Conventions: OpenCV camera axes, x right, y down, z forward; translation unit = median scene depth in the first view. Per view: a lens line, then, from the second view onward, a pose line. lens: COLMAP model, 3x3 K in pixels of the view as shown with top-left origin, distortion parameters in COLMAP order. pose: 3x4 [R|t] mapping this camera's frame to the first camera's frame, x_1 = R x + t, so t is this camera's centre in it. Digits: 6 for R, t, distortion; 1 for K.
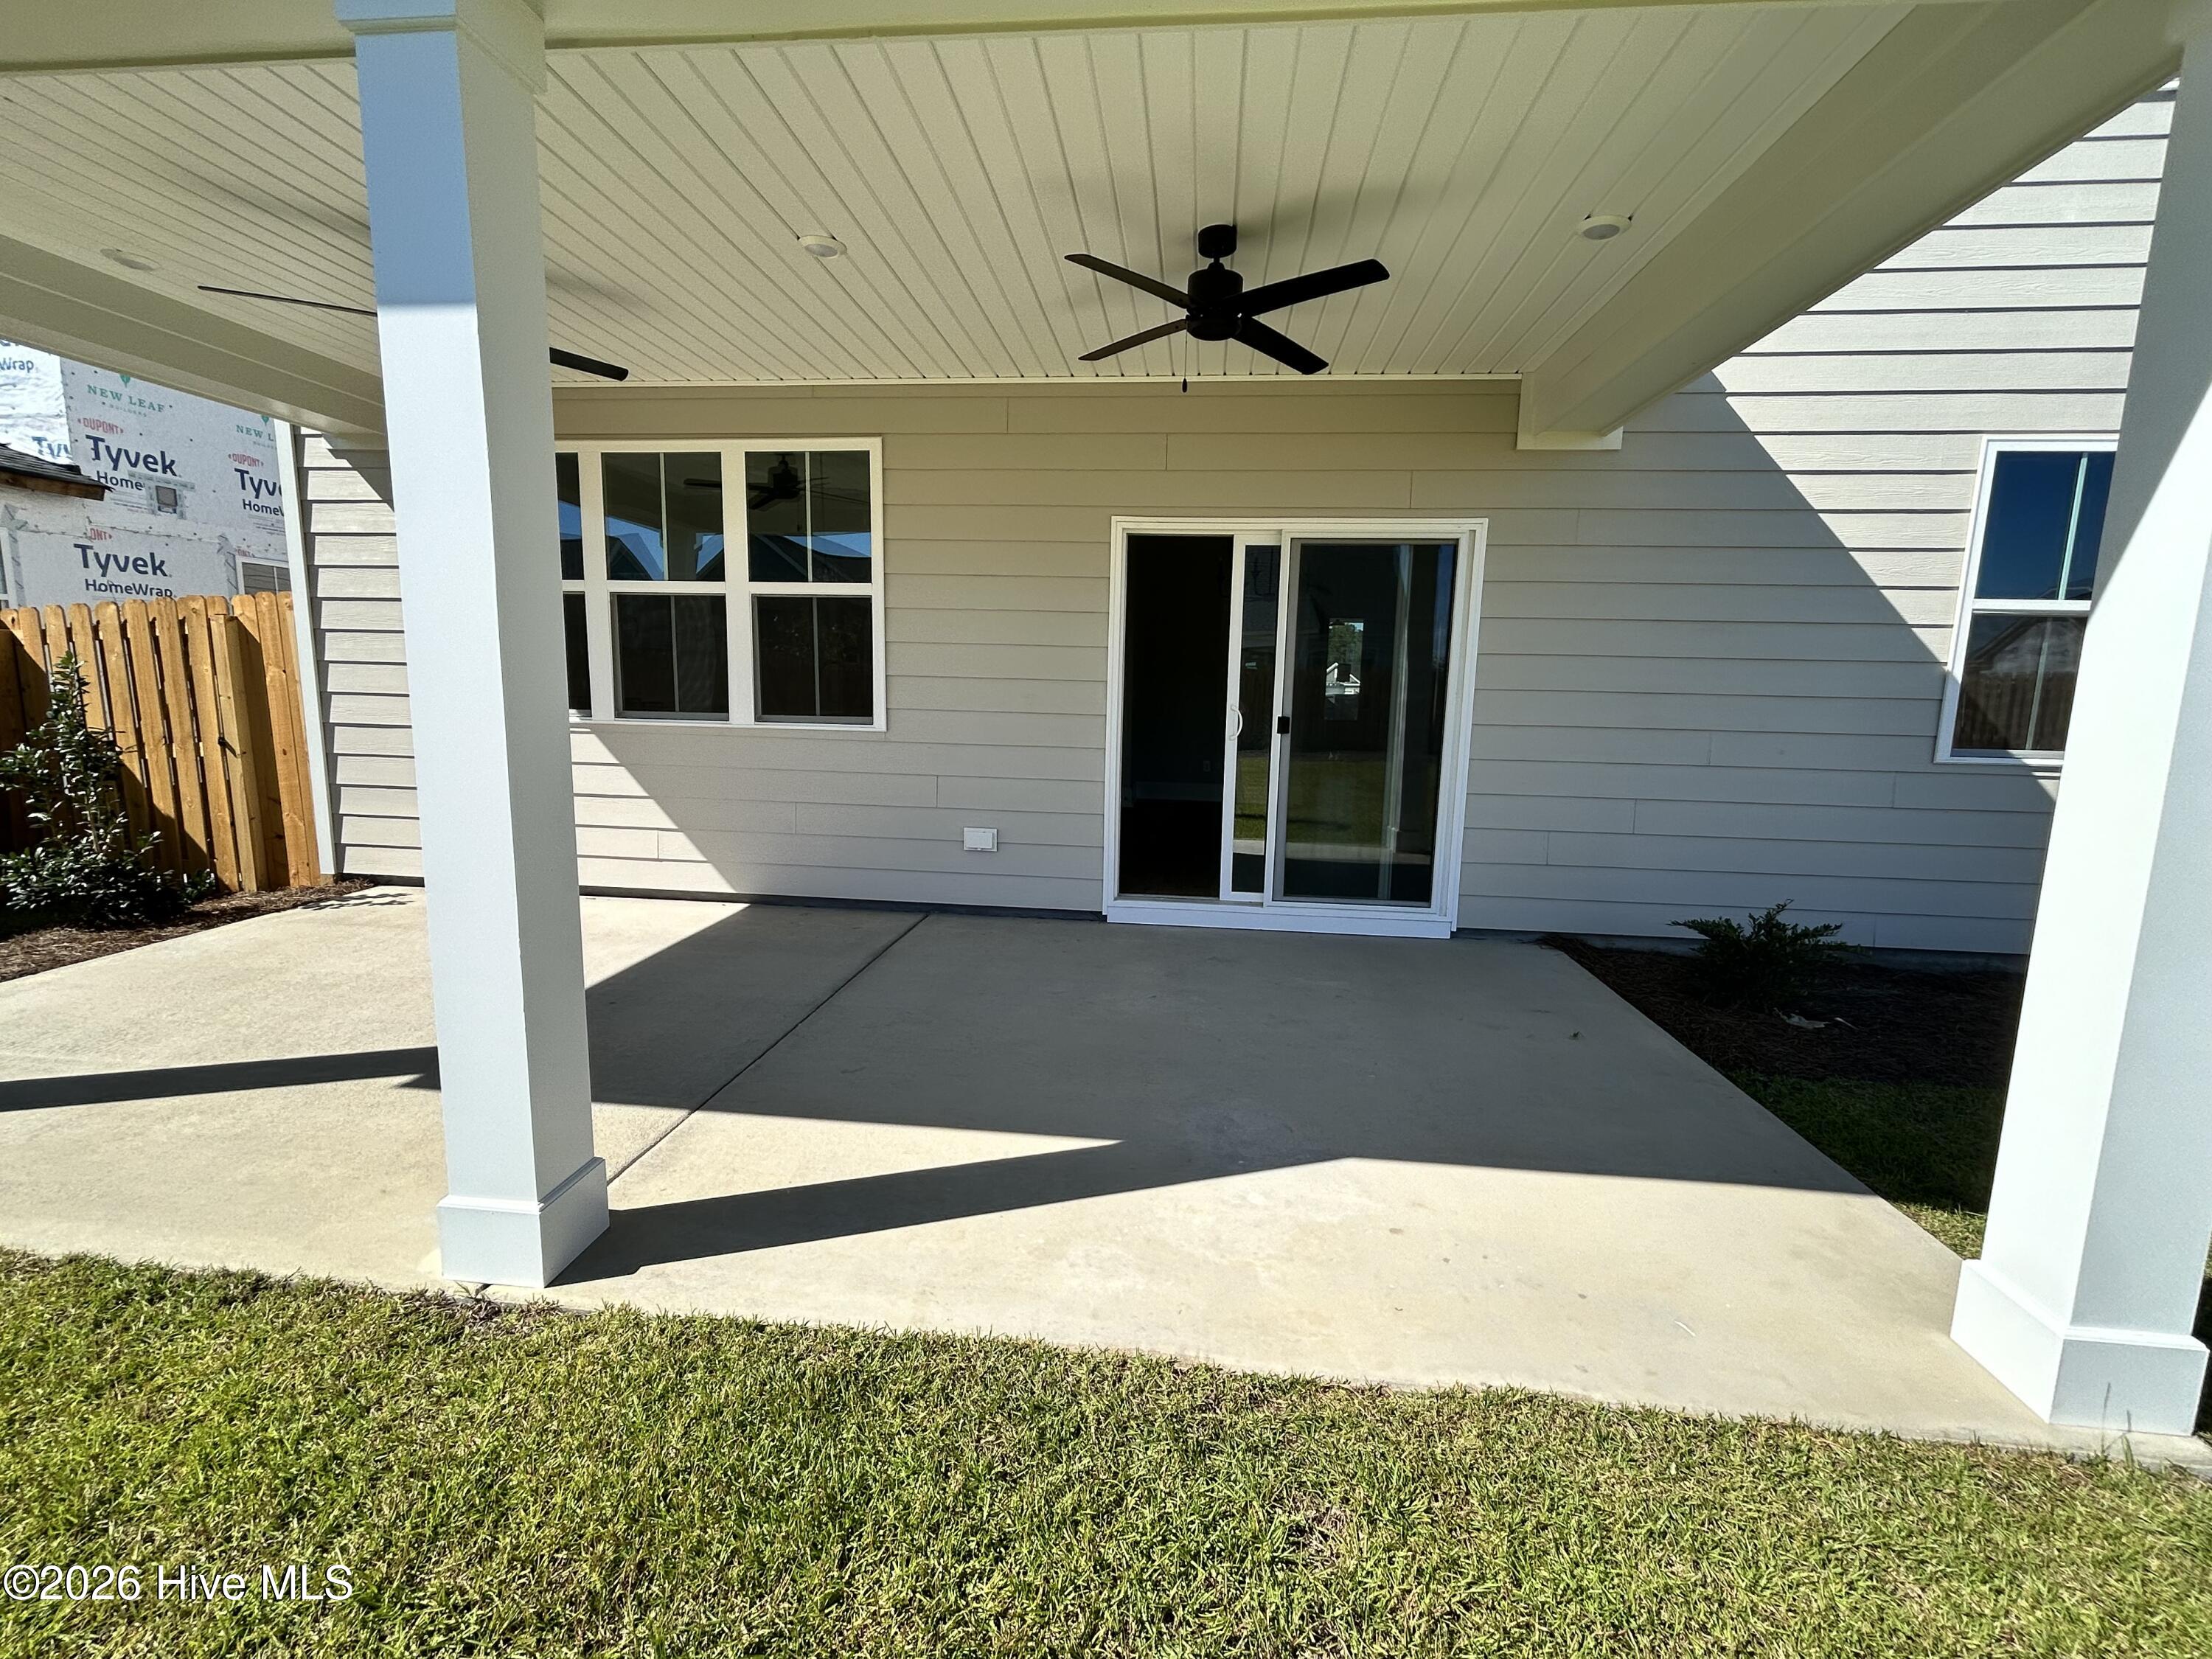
lens RADIAL K [[959.9, 0, 1106.0], [0, 959.9, 829.5], [0, 0, 1]] dist [0.003309, 0.000263]
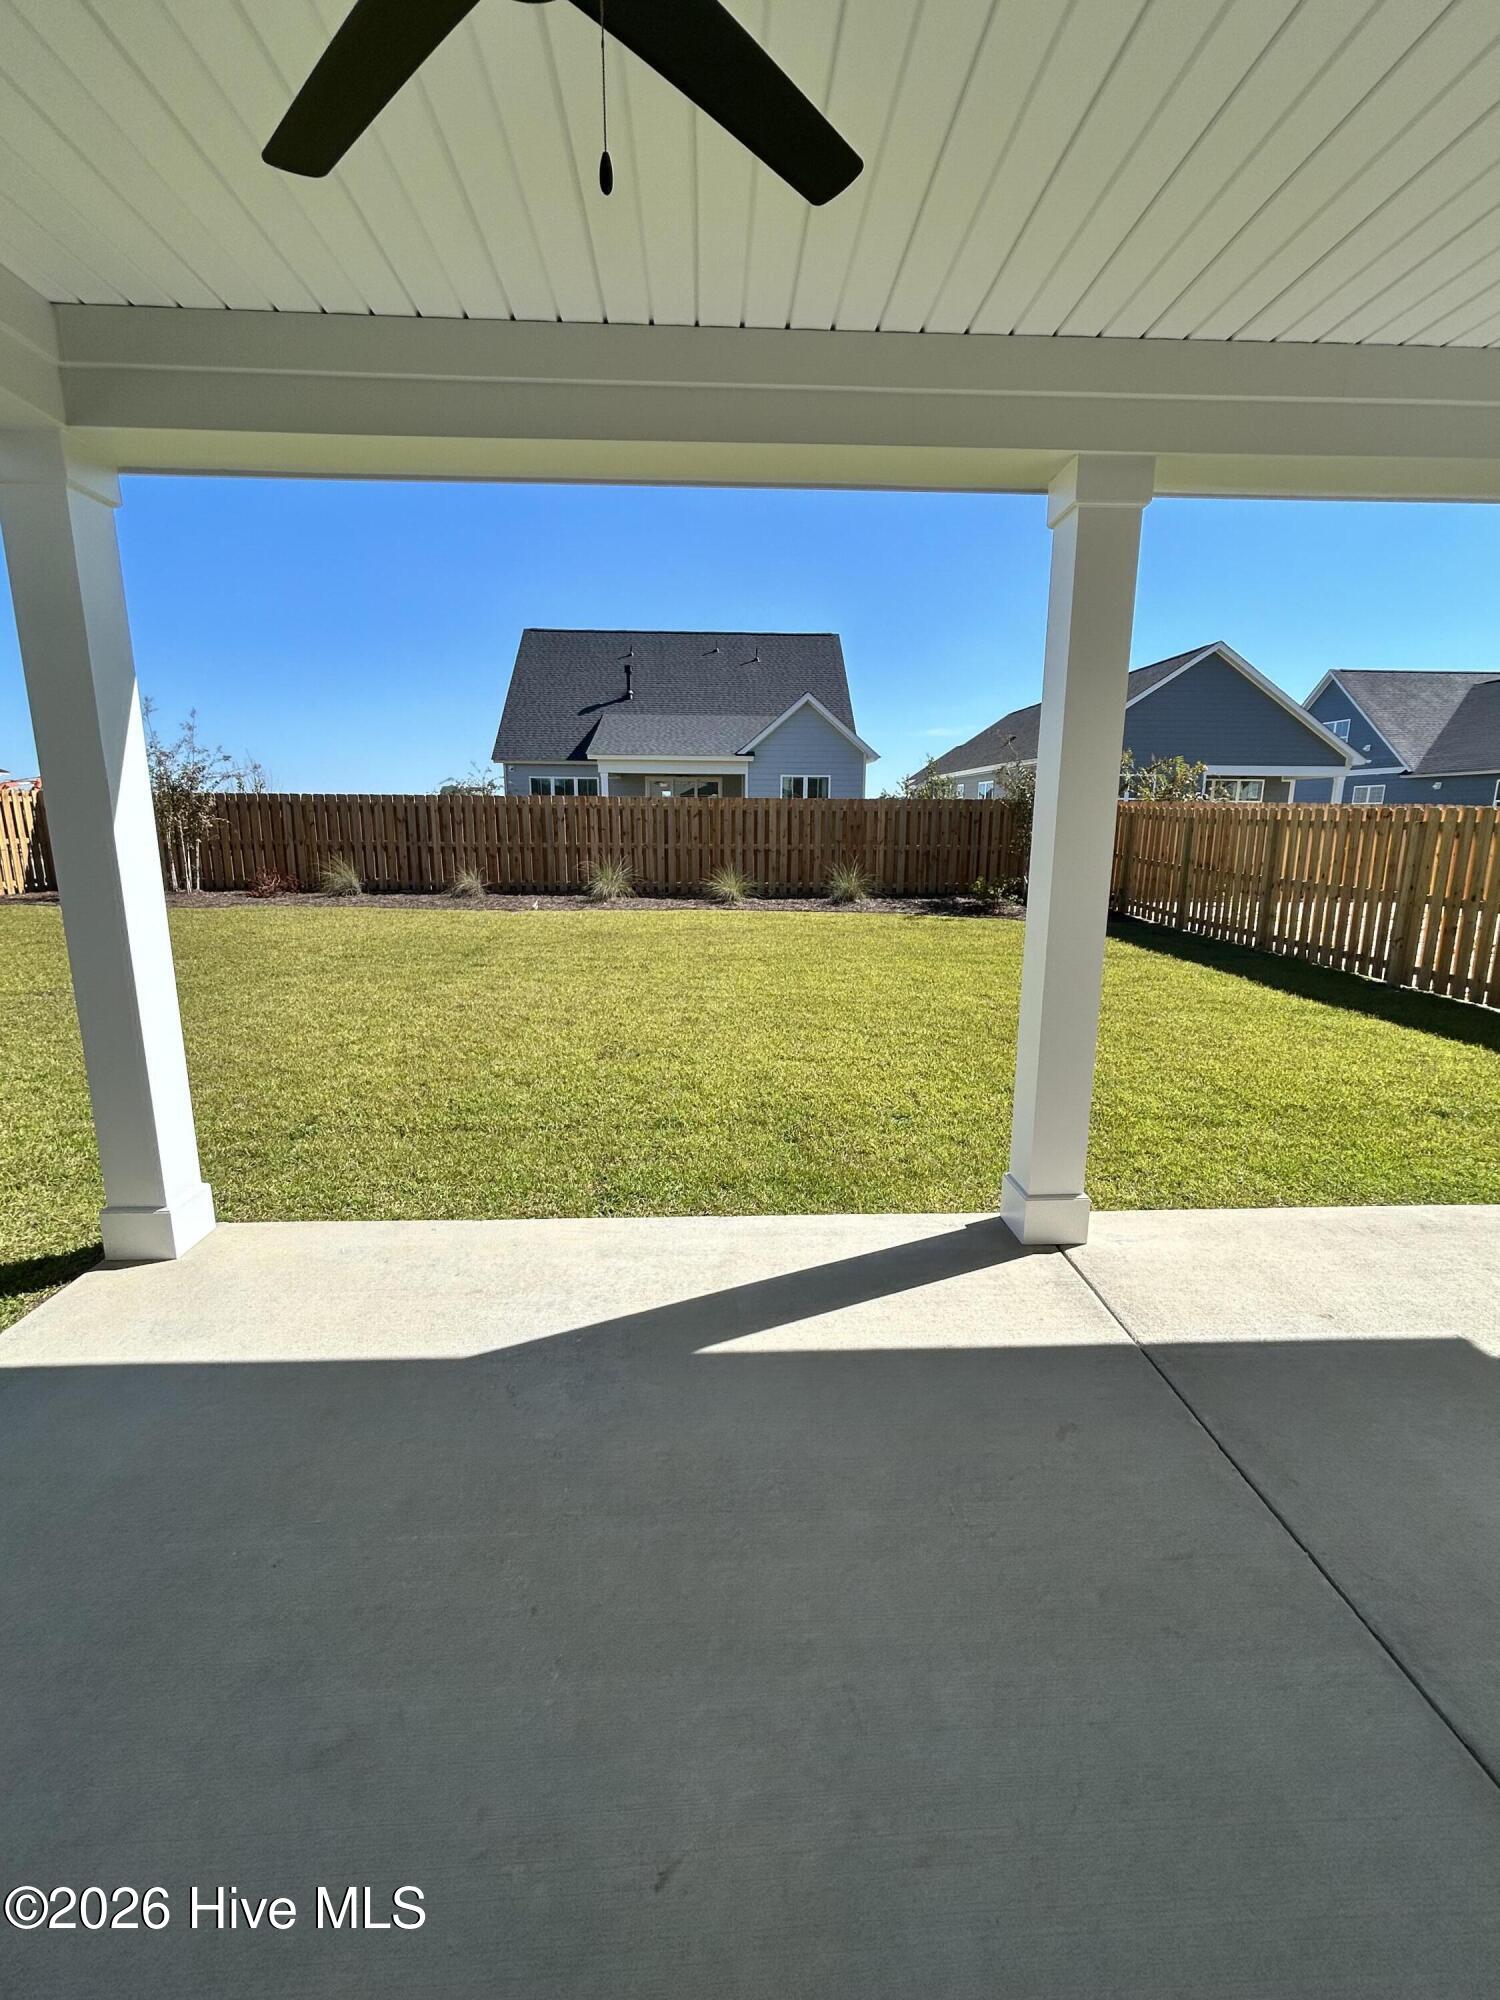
lens RADIAL K [[873.8, 0, 750.0], [0, 873.8, 1000.0], [0, 0, 1]] dist [-0.000051, -0.000179]
pose [[-0.988674, -0.001723, -0.150071, 0.103782], [-0.053824, 0.937487, 0.343832, -0.358286], [0.140098, 0.348015, -0.926962, 1.867014]]
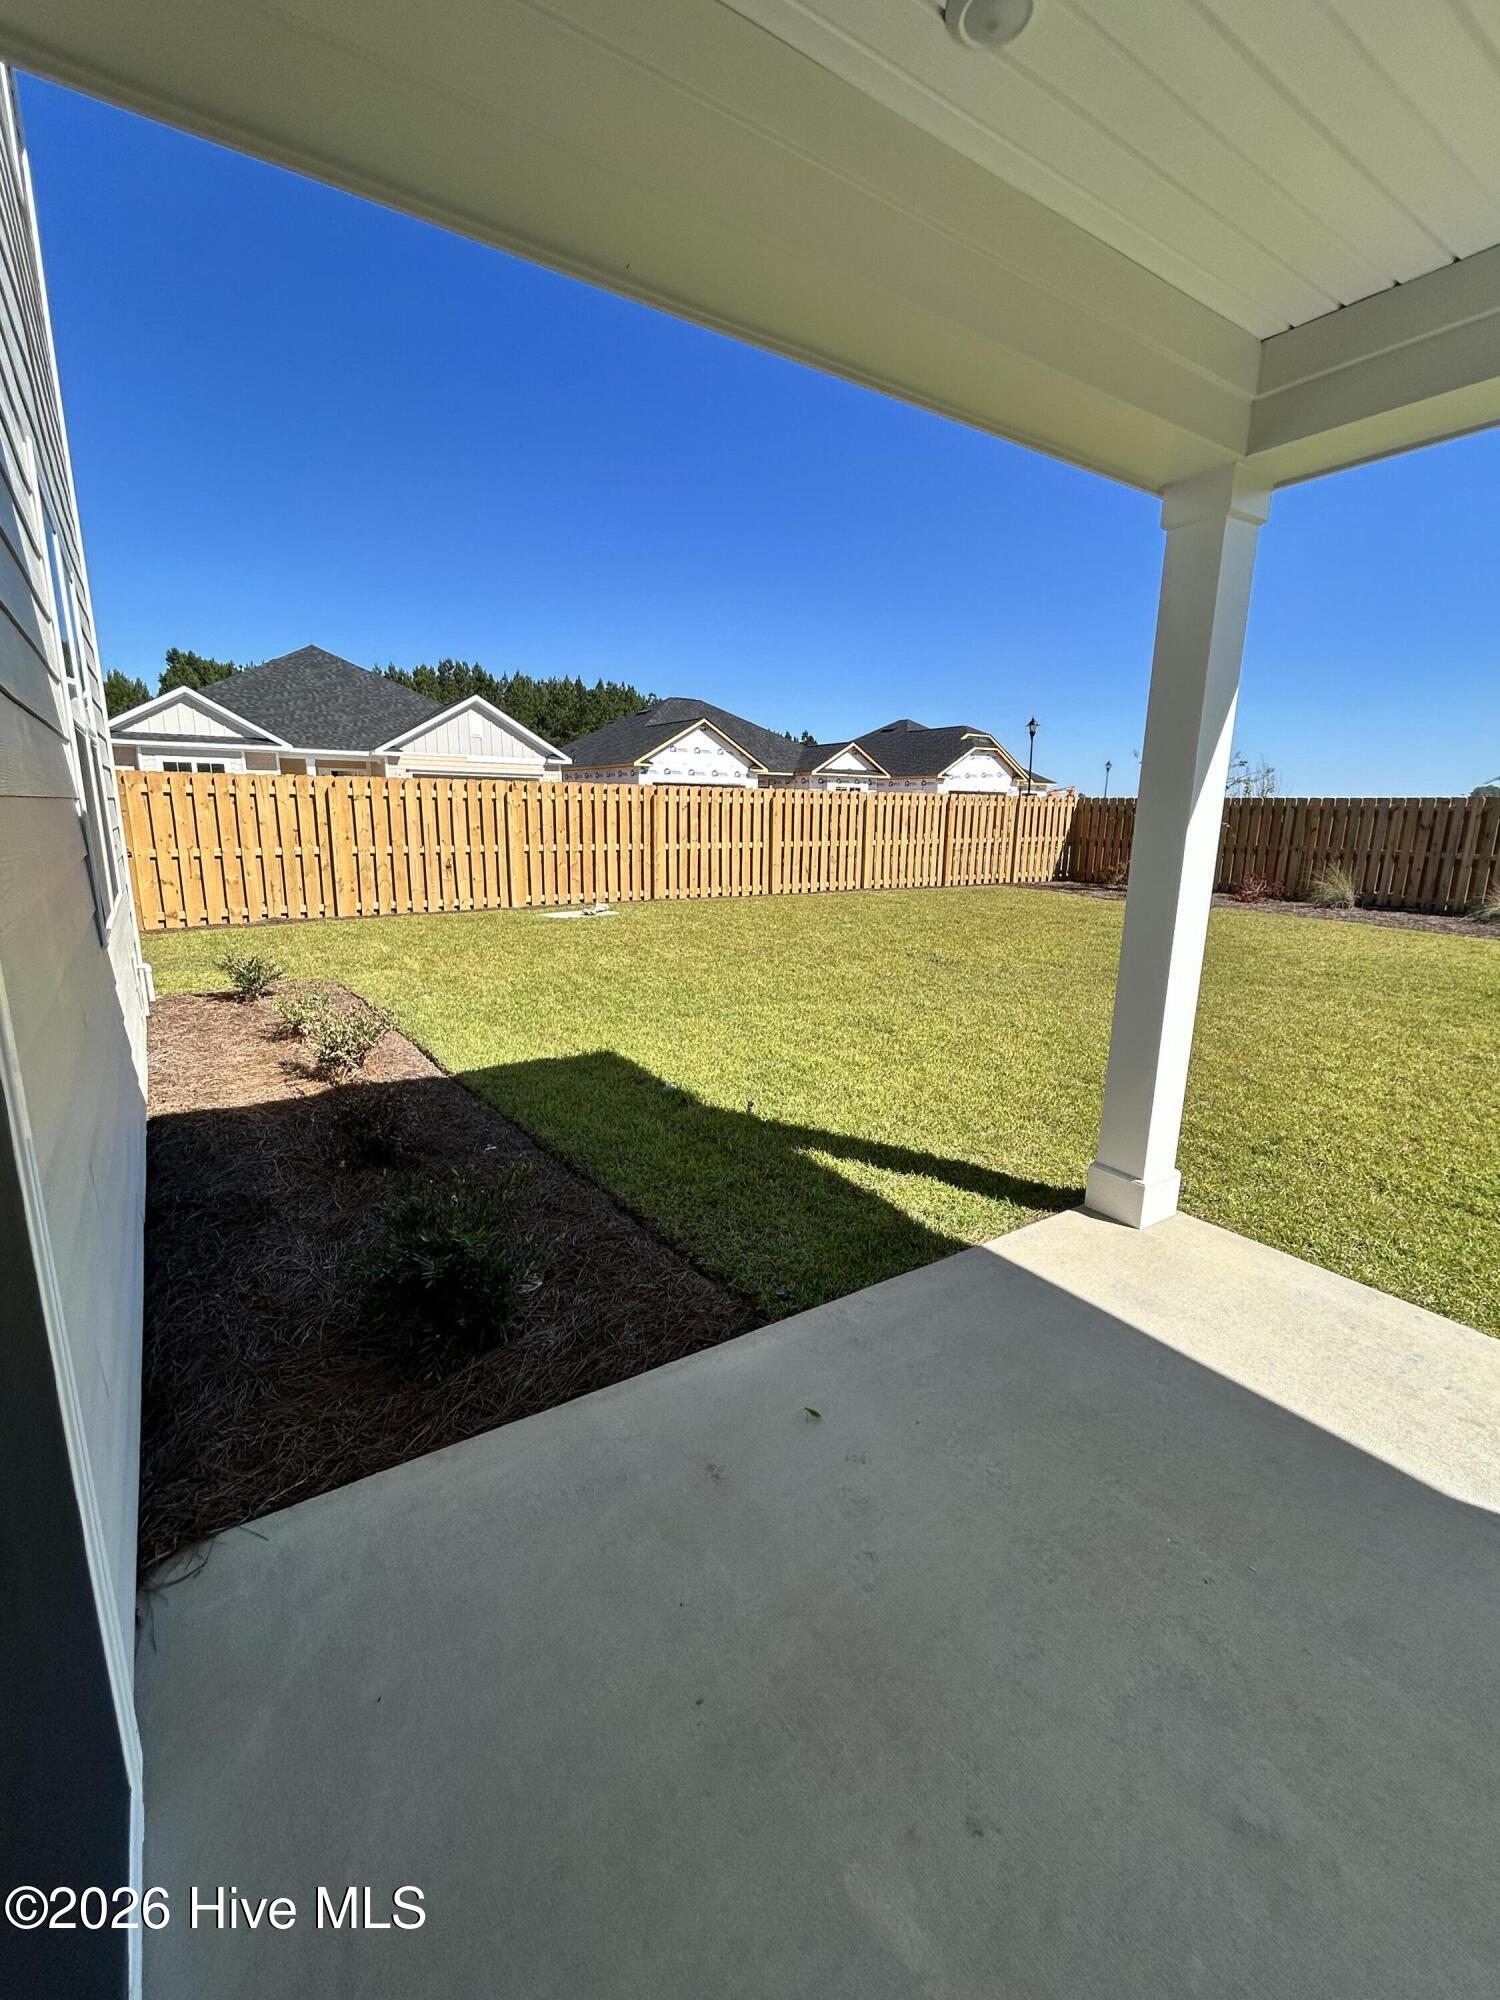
lens RADIAL K [[867.9, 0, 750.0], [0, 867.9, 1000.0], [0, 0, 1]] dist [0.003309, 0.000263]
pose [[-0.644300, -0.197677, 0.738784, 0.187381], [0.082834, 0.942296, 0.324371, -0.356482], [-0.760274, 0.270189, -0.590747, 1.876676]]
